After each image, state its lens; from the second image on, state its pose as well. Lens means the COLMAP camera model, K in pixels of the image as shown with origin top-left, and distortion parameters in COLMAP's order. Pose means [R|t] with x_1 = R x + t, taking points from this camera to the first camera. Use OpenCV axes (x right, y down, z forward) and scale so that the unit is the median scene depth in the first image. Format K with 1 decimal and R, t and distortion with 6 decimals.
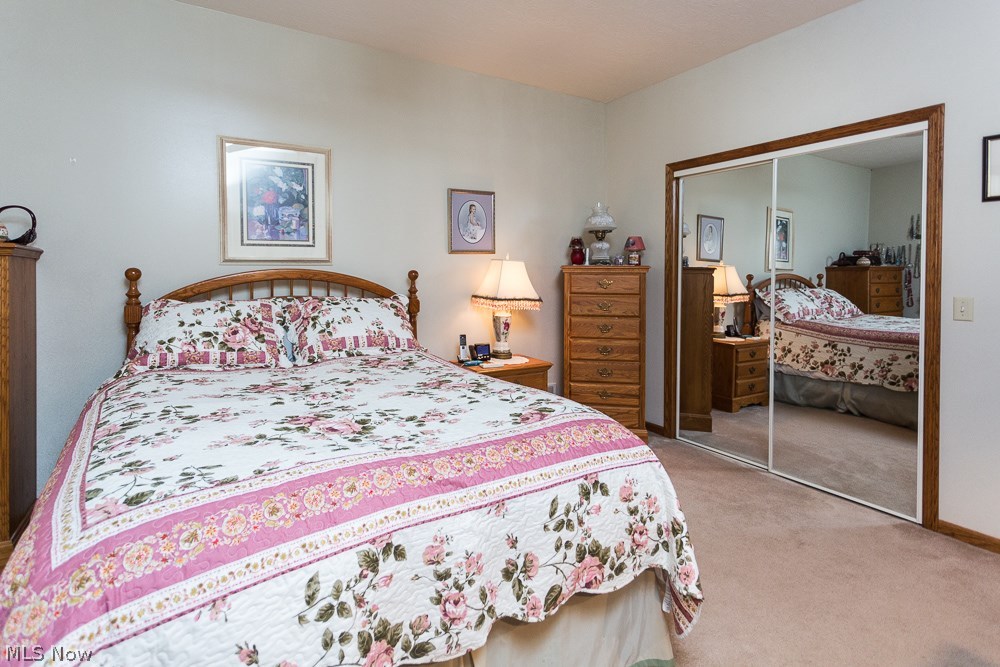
lens RADIAL K [[490.2, 0, 507.4], [0, 490.2, 284.0], [0, 0, 1]] dist [-0.003916, 0.000807]
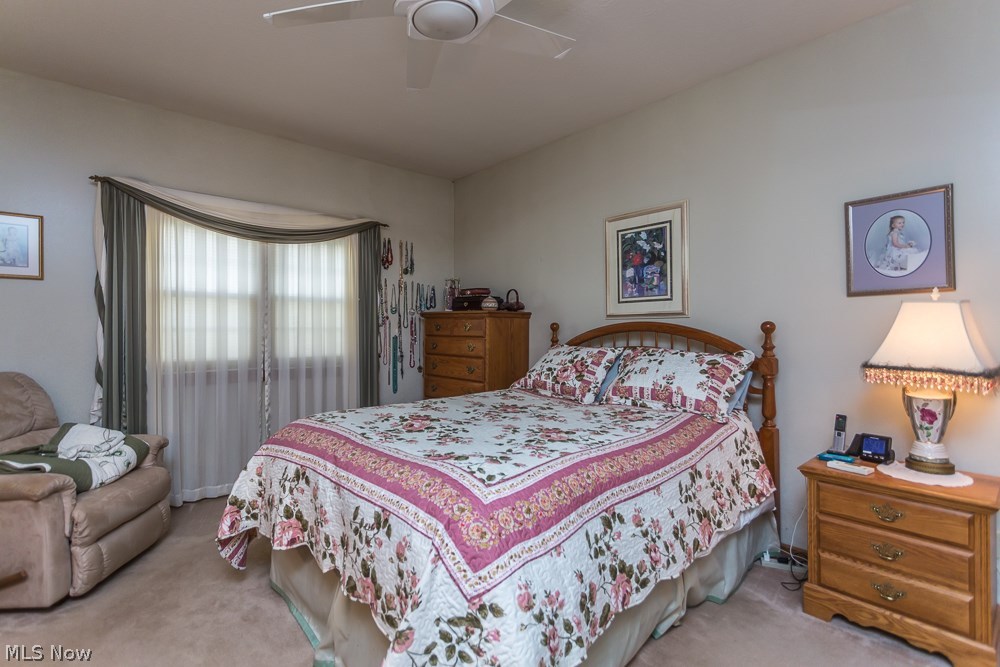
lens RADIAL K [[490.2, 0, 500.6], [0, 490.2, 329.3], [0, 0, 1]] dist [-0.003916, 0.000807]
pose [[0.166921, -0.000503, -0.985970, 0.583589], [-0.022741, 0.999732, -0.004360, -0.001823], [0.985708, 0.023150, 0.166865, 0.491097]]
